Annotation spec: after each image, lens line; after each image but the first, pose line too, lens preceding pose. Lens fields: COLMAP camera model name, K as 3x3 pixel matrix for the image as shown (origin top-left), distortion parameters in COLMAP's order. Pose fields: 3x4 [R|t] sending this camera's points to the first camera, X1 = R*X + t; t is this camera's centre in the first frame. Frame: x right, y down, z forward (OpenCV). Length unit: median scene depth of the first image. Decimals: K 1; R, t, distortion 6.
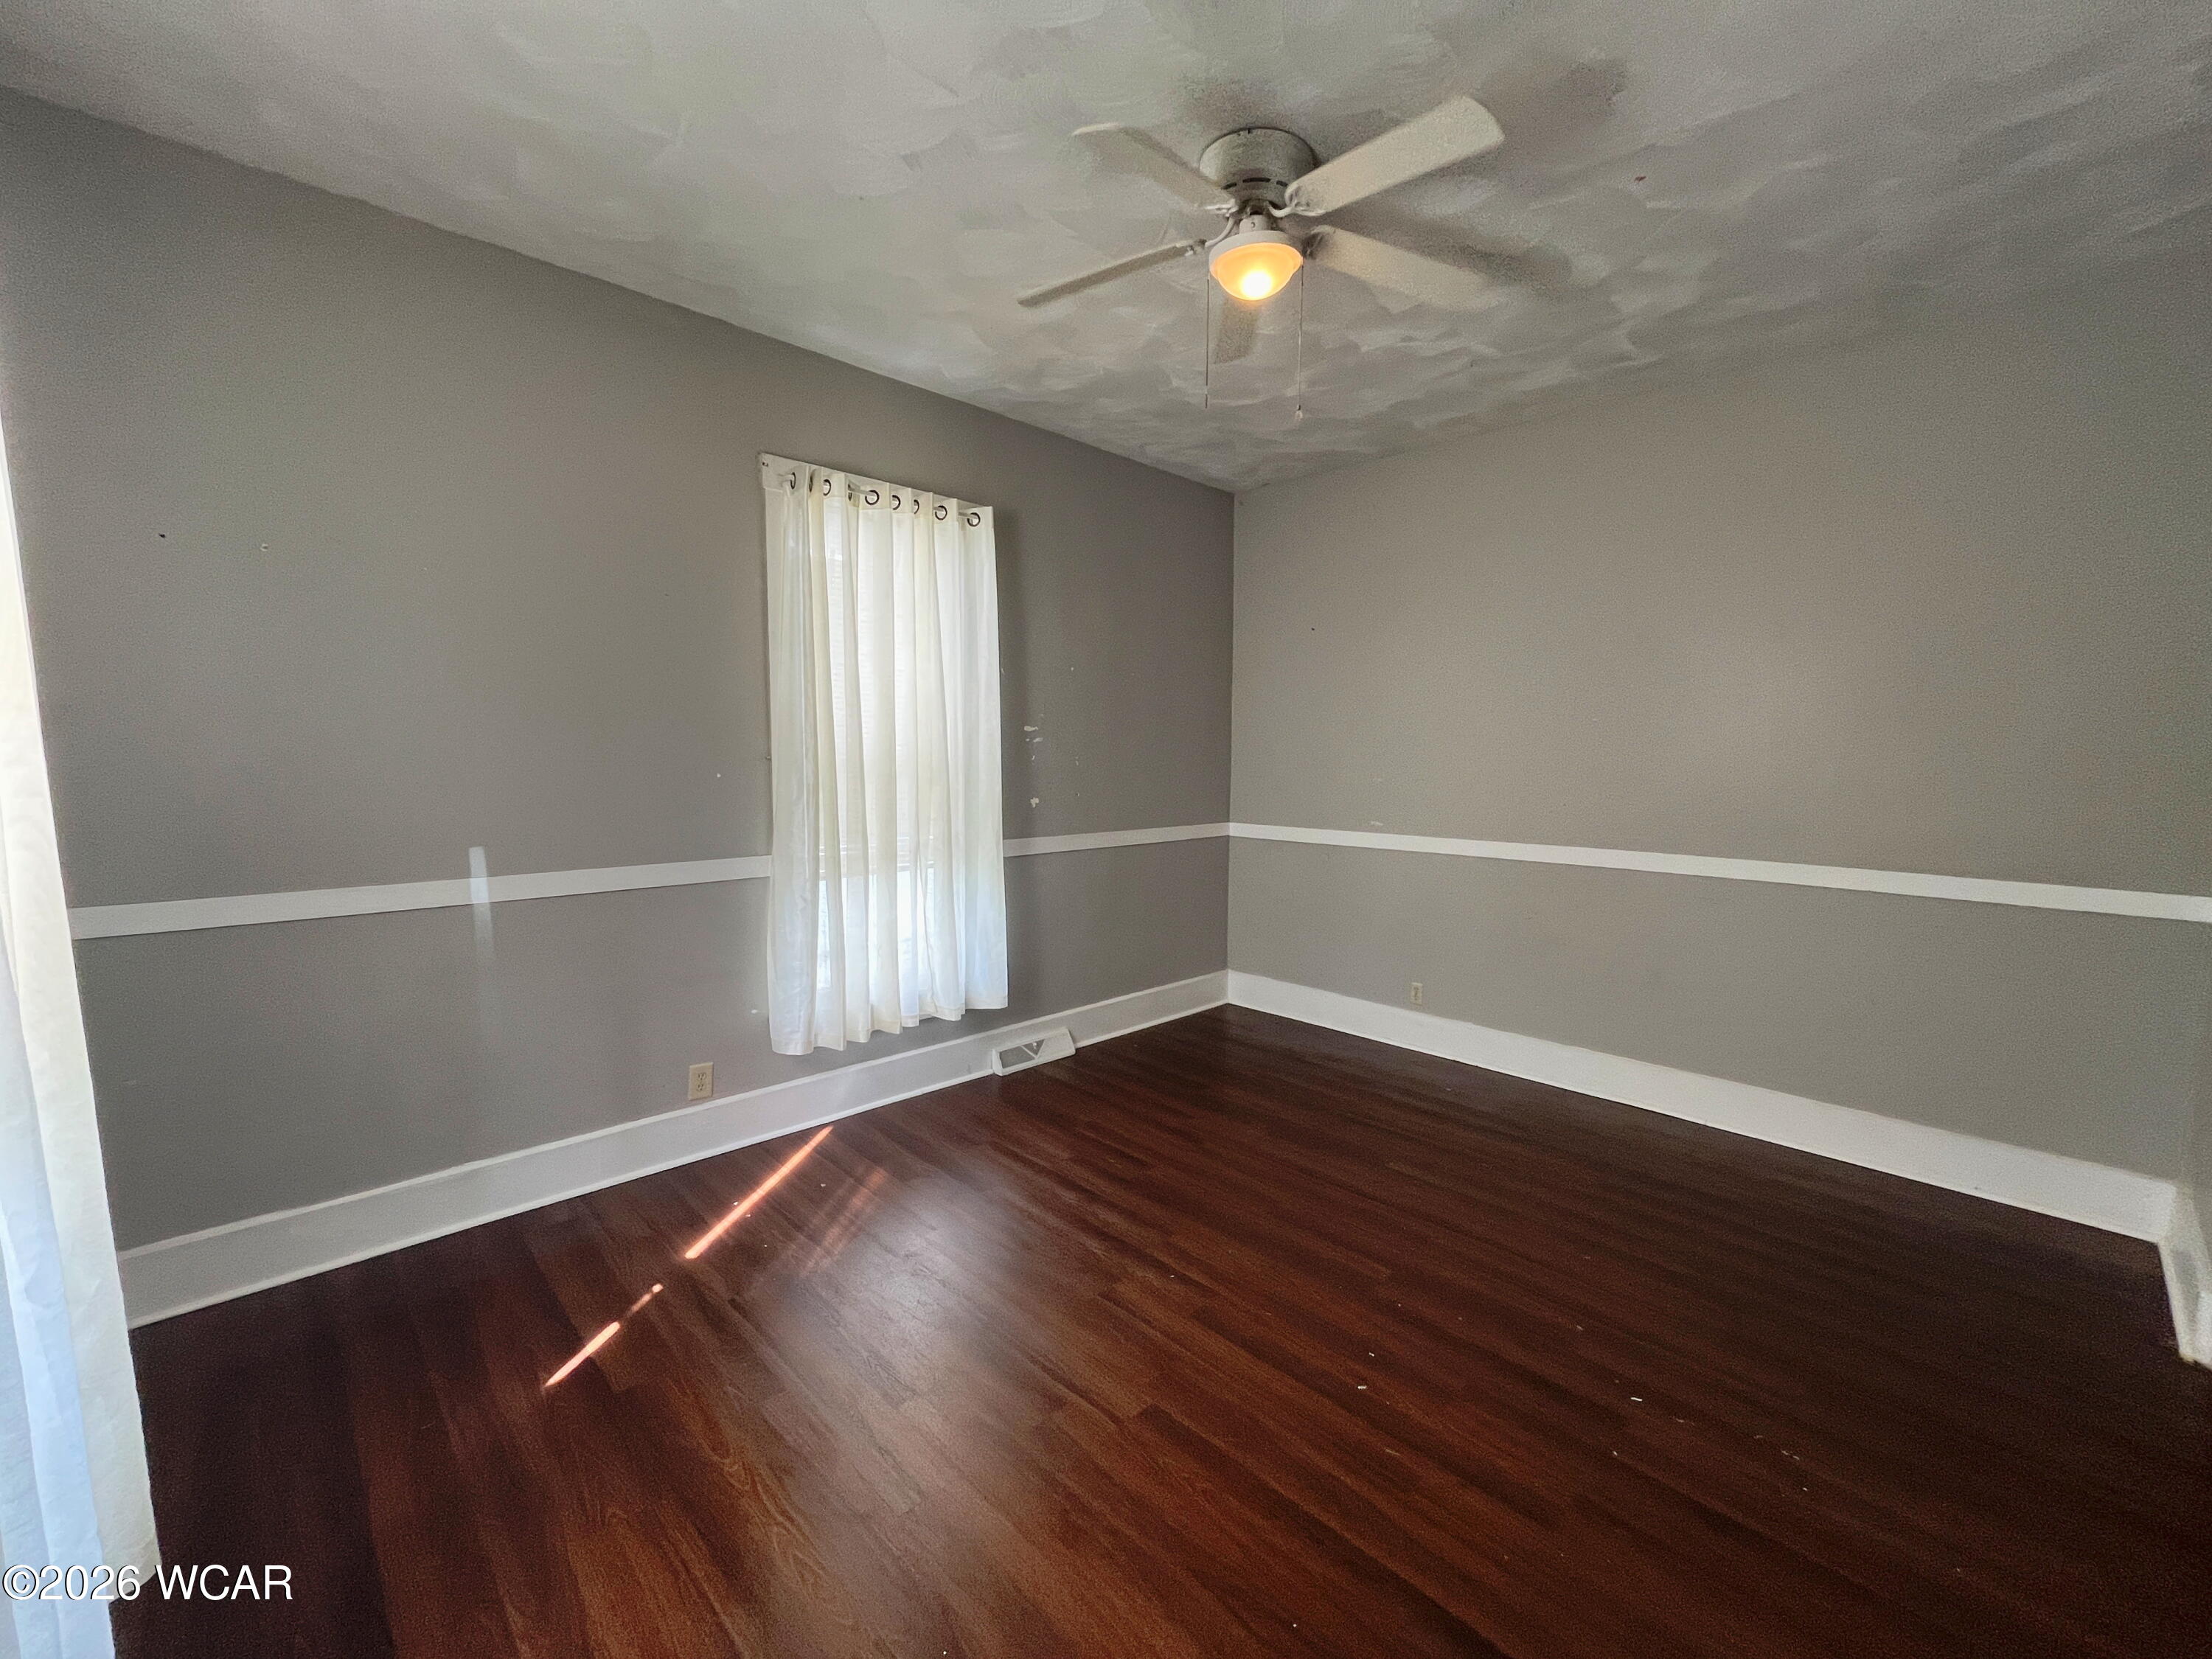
lens RADIAL K [[901.5, 0, 1103.4], [0, 901.5, 838.2], [0, 0, 1]] dist [-0.001352, -0.000376]
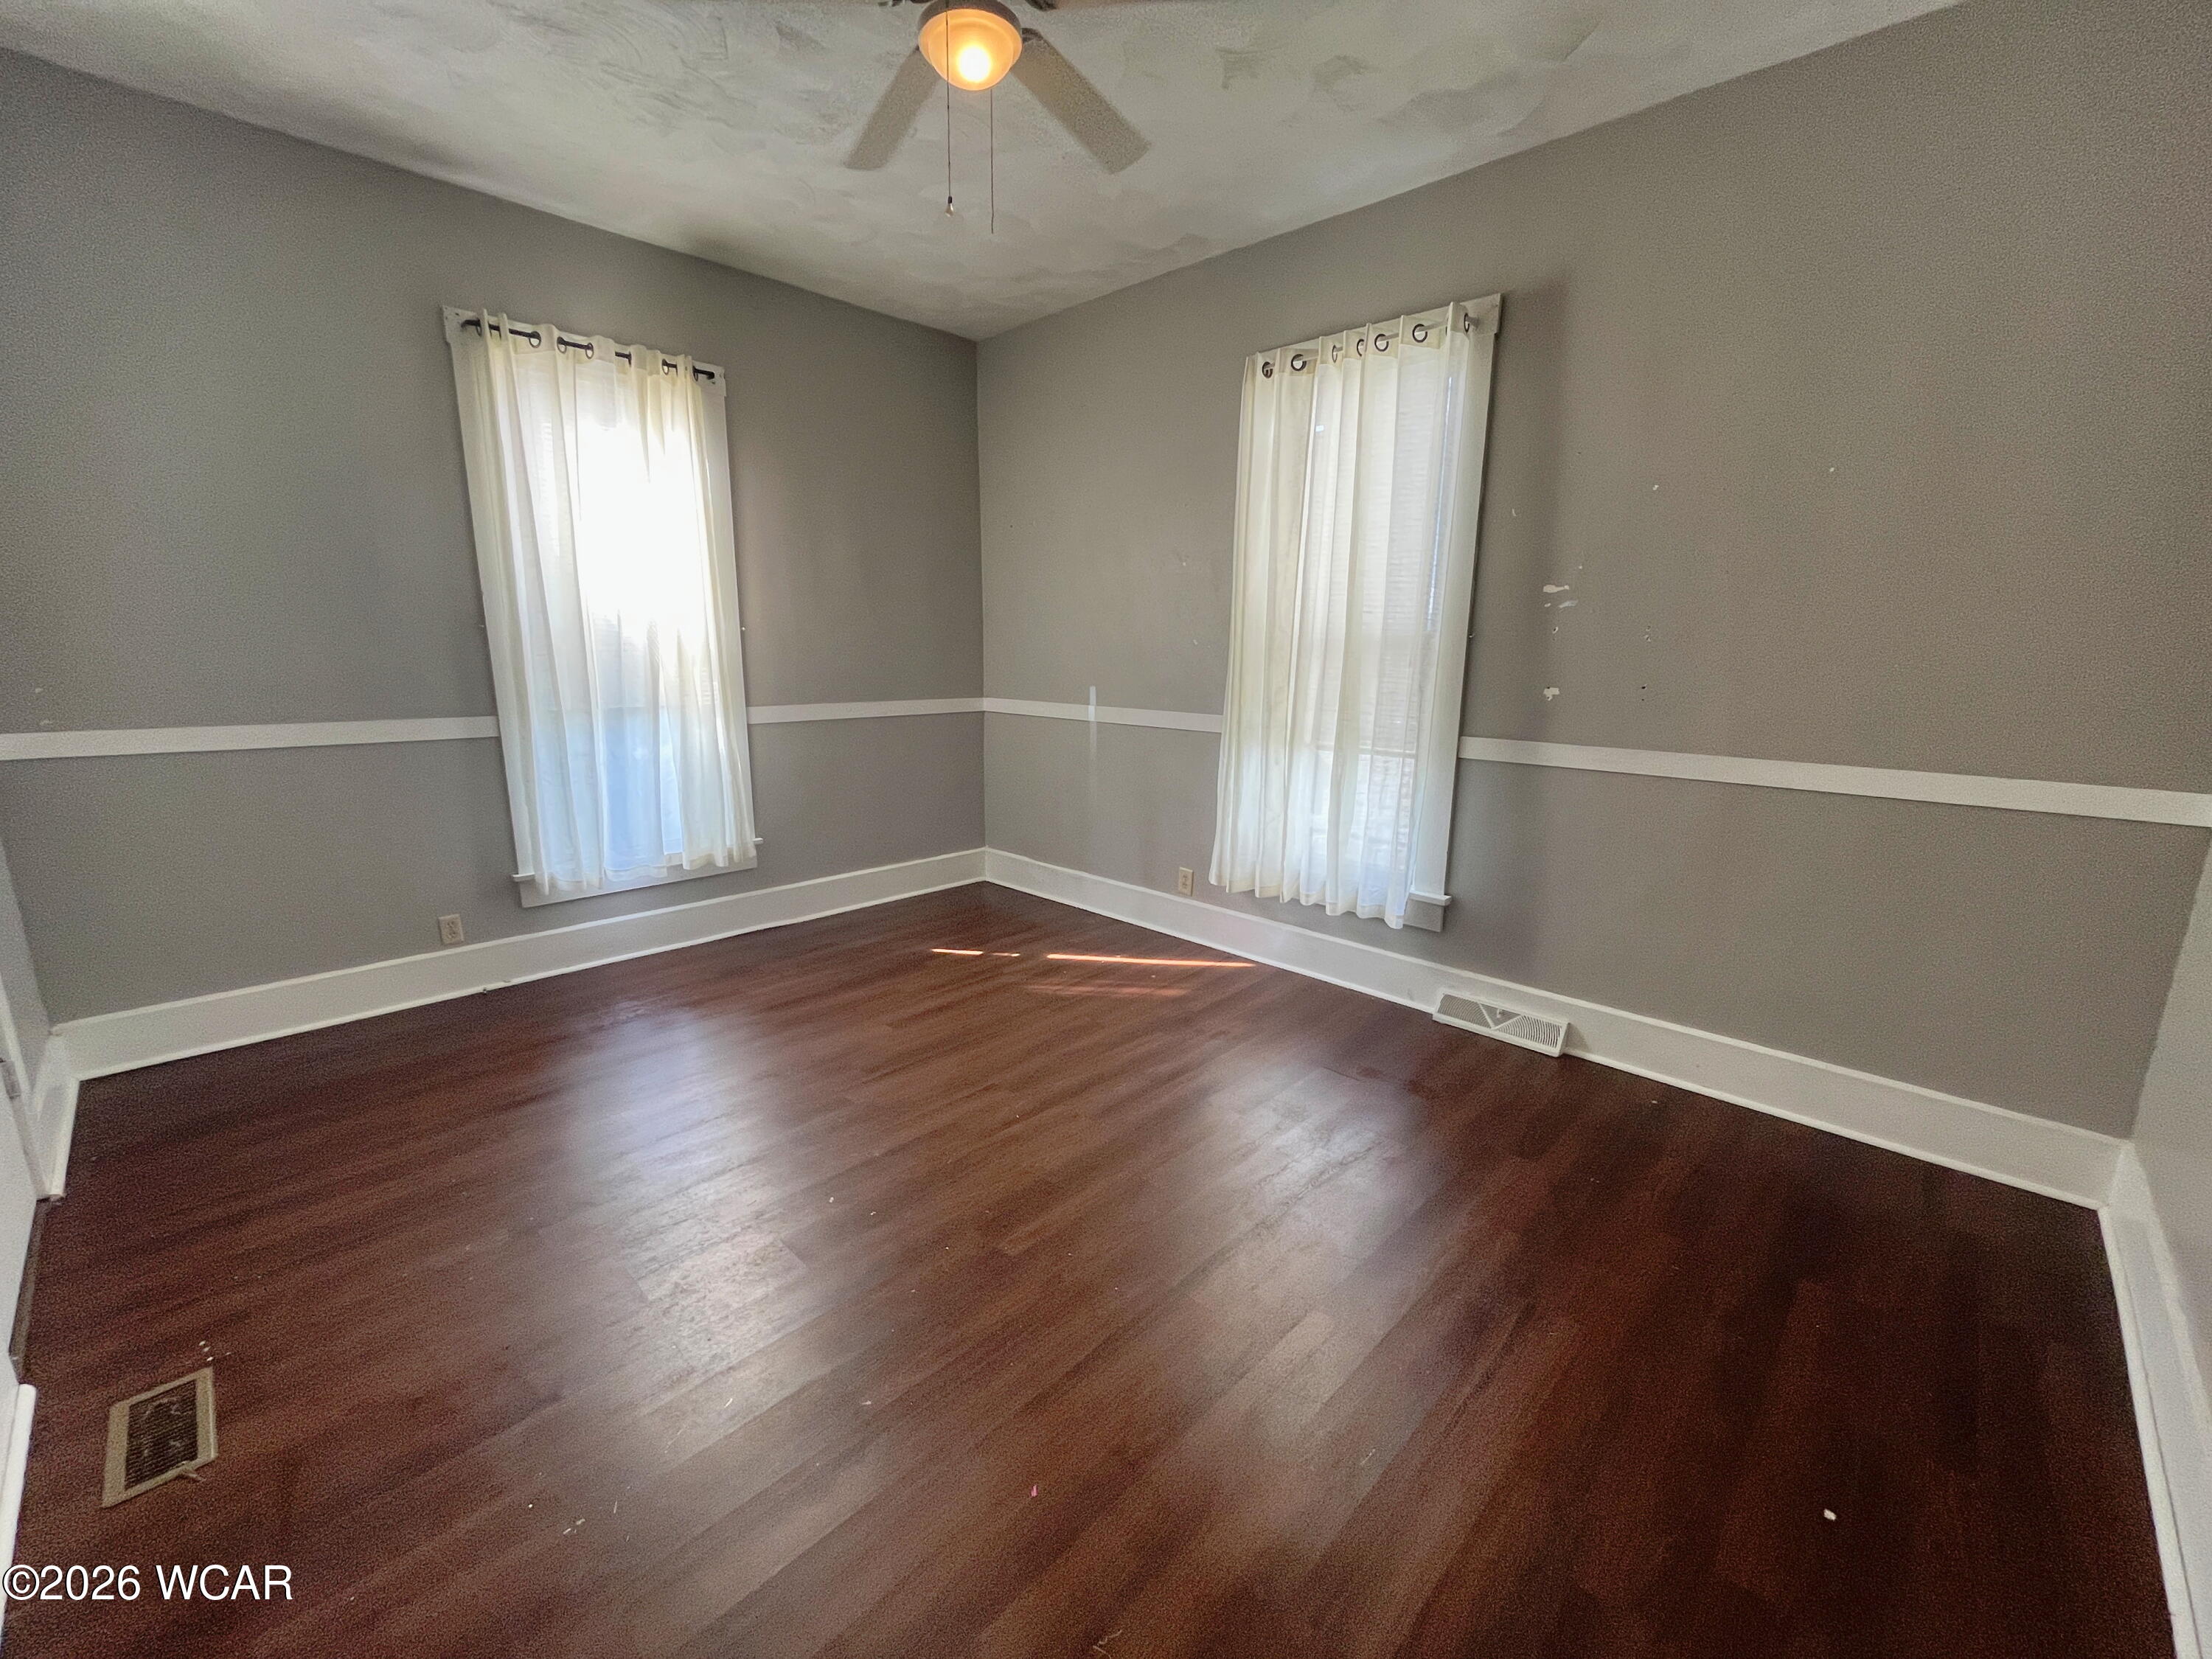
lens RADIAL K [[901.5, 0, 1103.4], [0, 901.5, 838.2], [0, 0, 1]] dist [-0.001352, -0.000376]
pose [[0.036744, 0.203962, -0.978289, 0.865920], [-0.104771, 0.974341, 0.199204, -0.044889], [0.993817, 0.095176, 0.057170, 0.831868]]
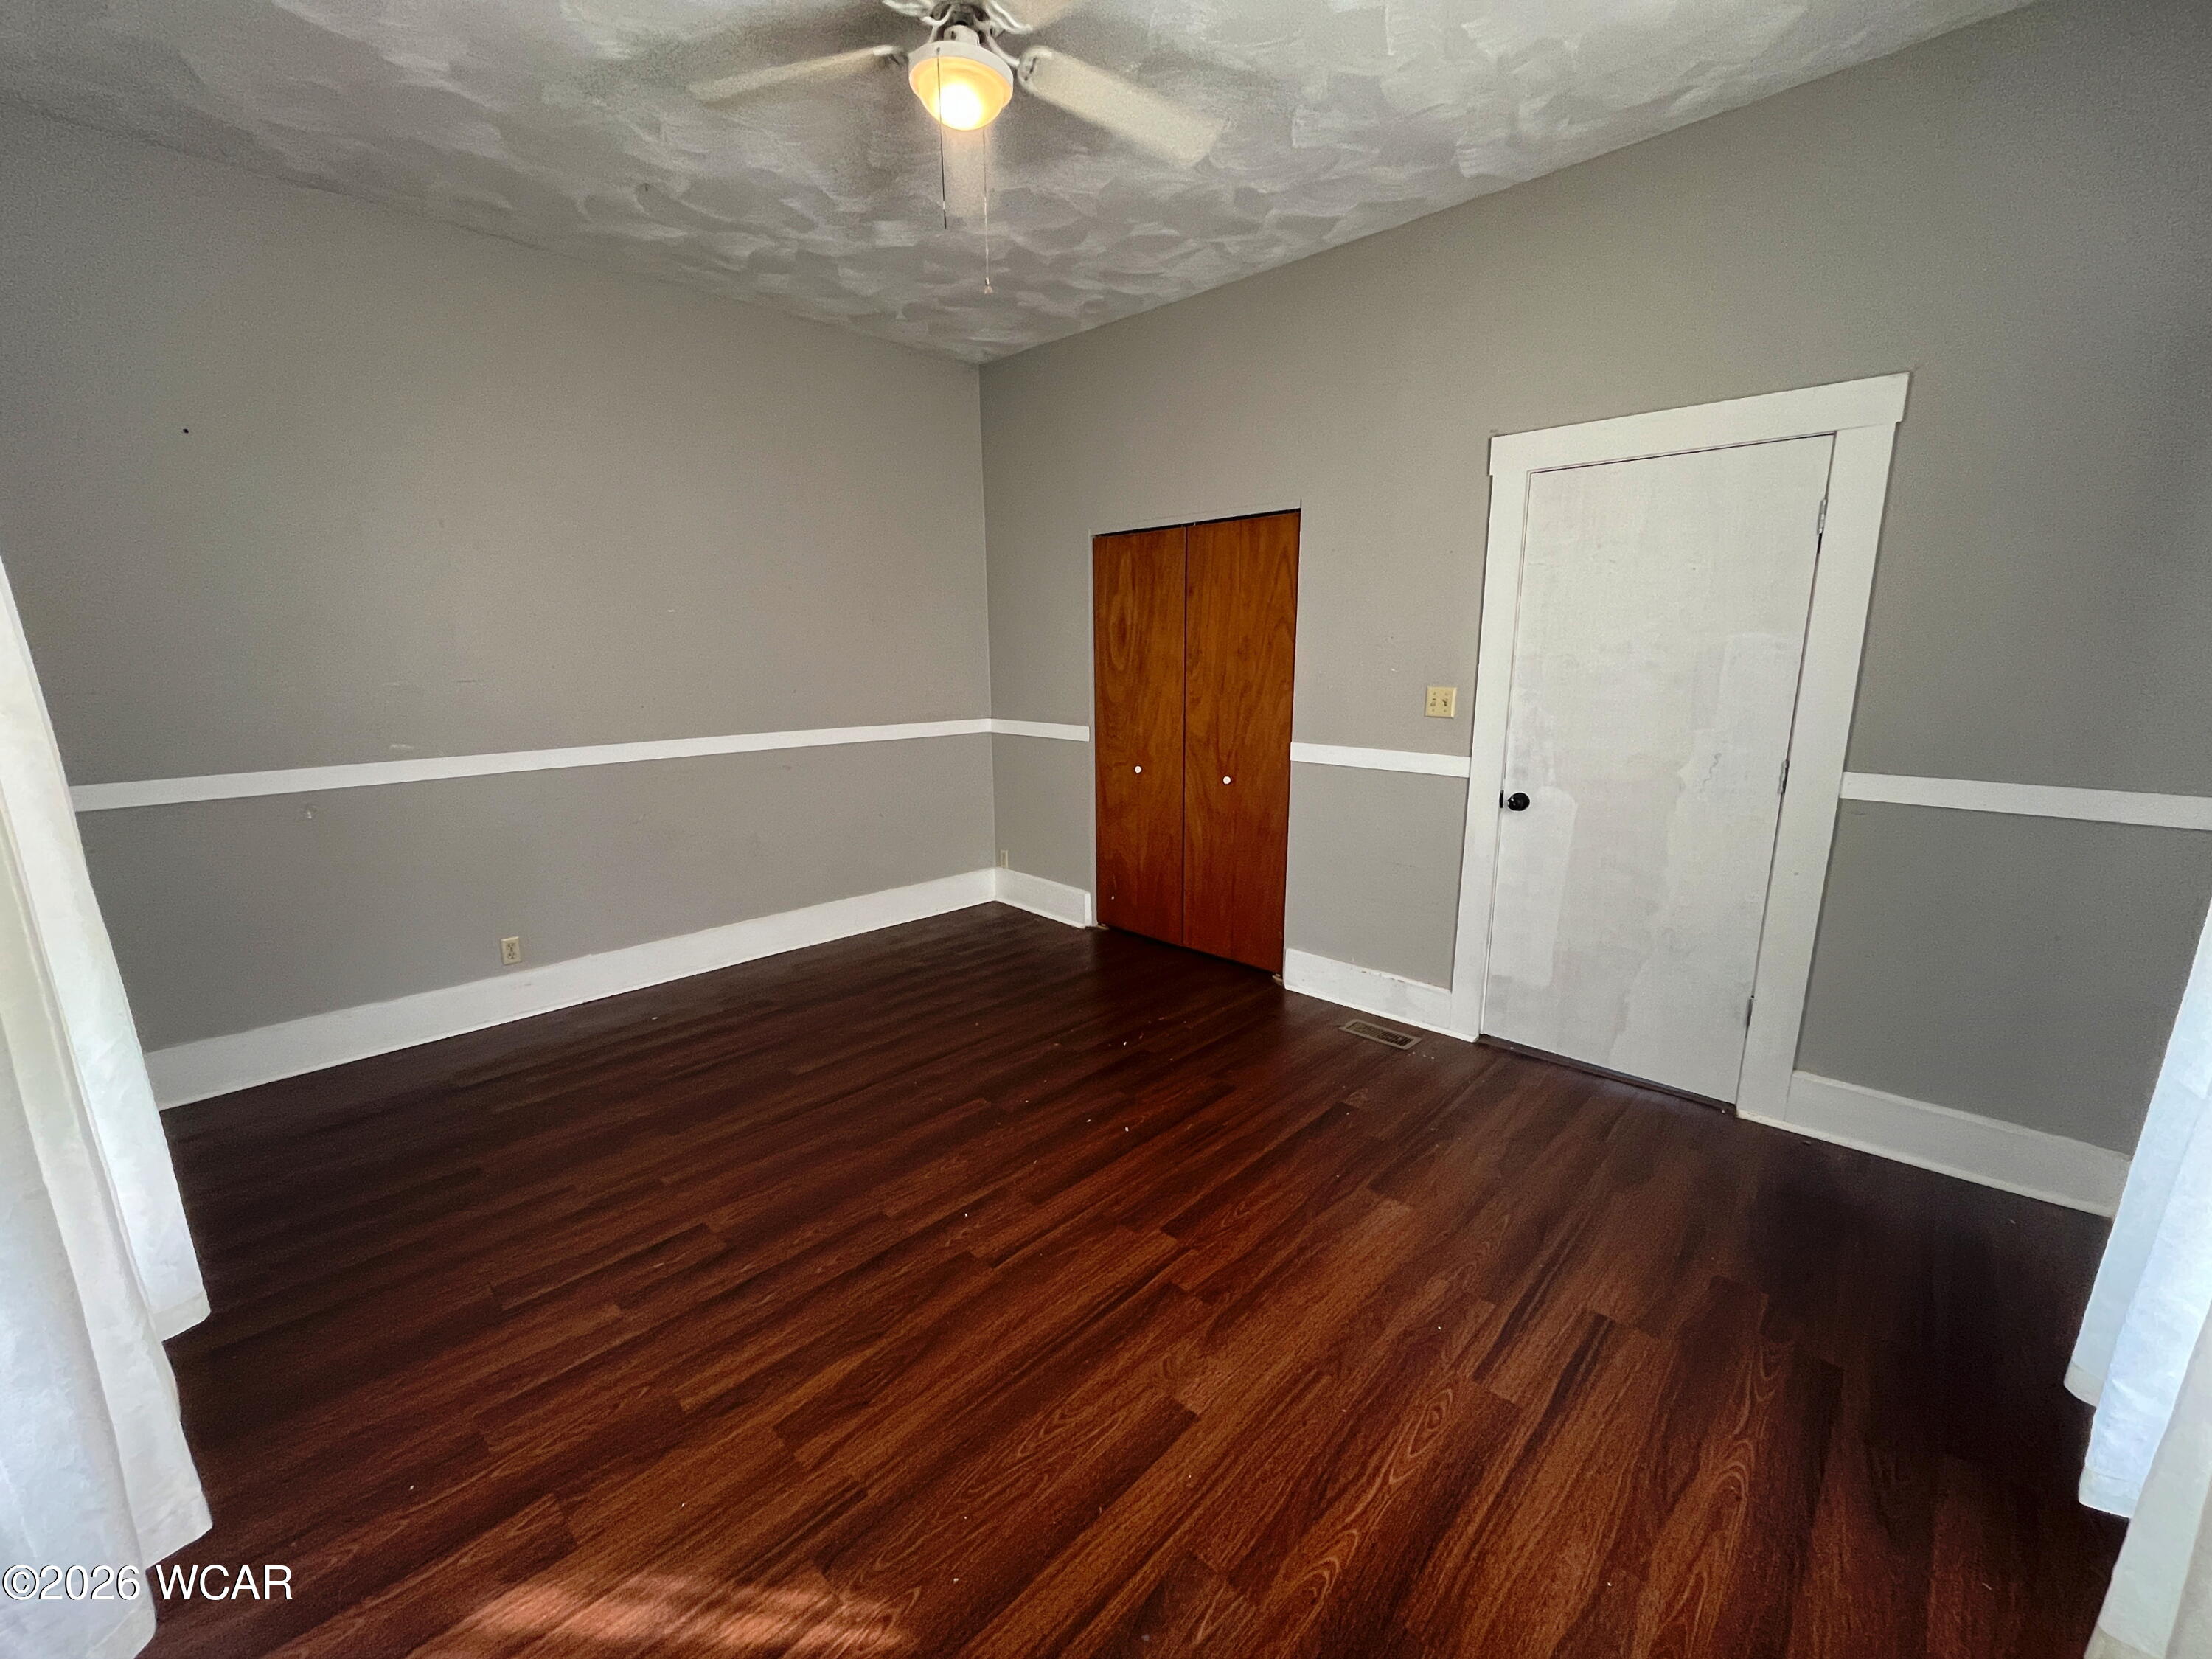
lens RADIAL K [[901.5, 0, 1103.4], [0, 901.5, 838.2], [0, 0, 1]] dist [-0.001352, -0.000376]
pose [[-0.034308, -0.210960, 0.976893, -0.623327], [0.099627, 0.971877, 0.213375, -0.063211], [-0.994433, 0.104645, -0.012326, 0.684346]]
